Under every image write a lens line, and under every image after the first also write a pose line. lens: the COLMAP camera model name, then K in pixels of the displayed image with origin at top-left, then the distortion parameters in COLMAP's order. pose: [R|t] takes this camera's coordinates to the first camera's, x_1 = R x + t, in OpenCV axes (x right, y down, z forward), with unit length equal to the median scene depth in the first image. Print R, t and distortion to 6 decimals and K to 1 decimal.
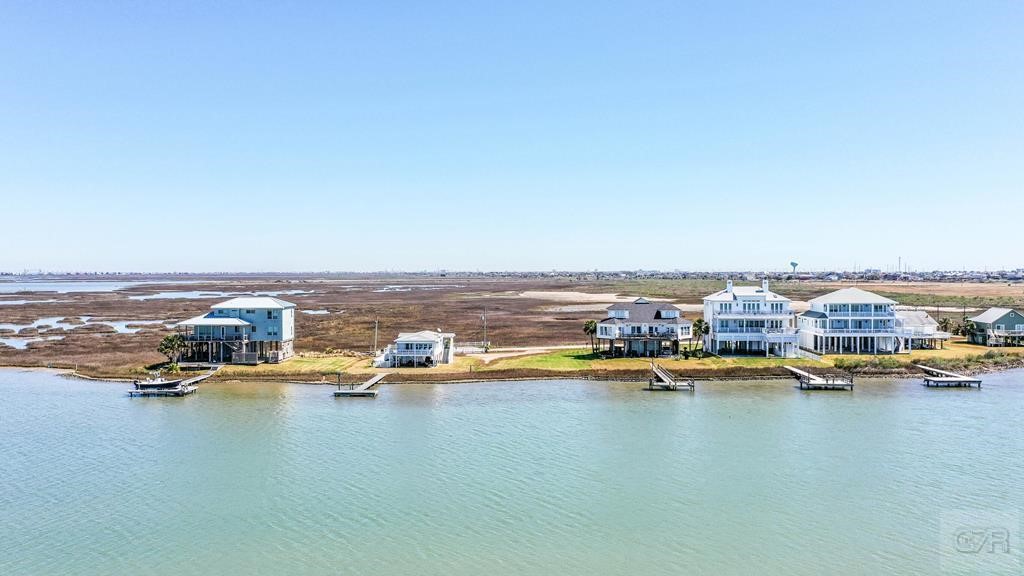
lens RADIAL K [[809.8, 0, 512.0], [0, 809.8, 288.0], [0, 0, 1]] dist [0.020654, -0.005788]
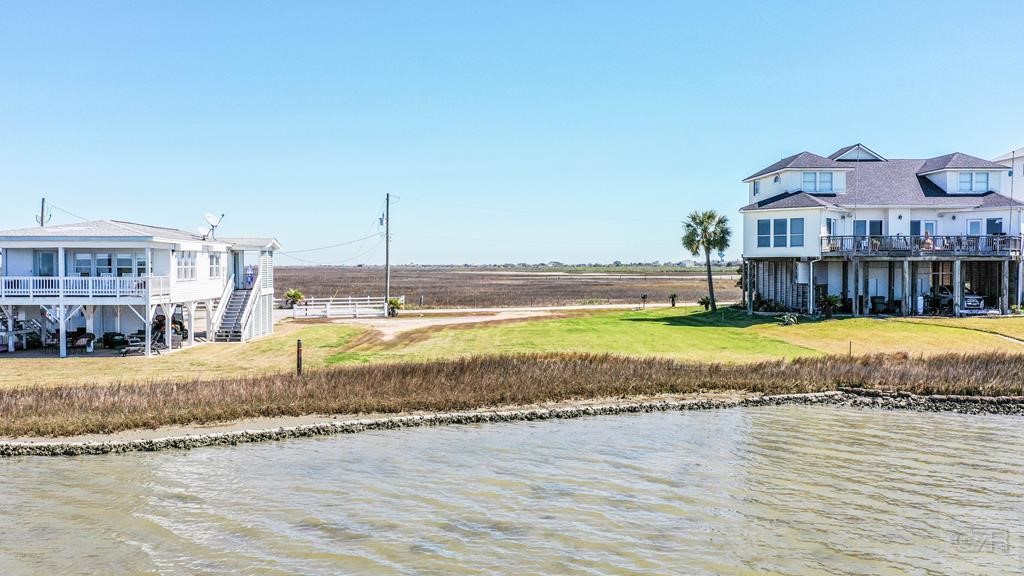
lens RADIAL K [[809.8, 0, 512.0], [0, 809.8, 288.0], [0, 0, 1]] dist [0.020654, -0.005788]
pose [[0.994953, -0.002120, 0.100318, -0.016746], [0.001330, 0.999968, 0.007935, 0.073529], [-0.100332, -0.007761, 0.994924, 0.723375]]
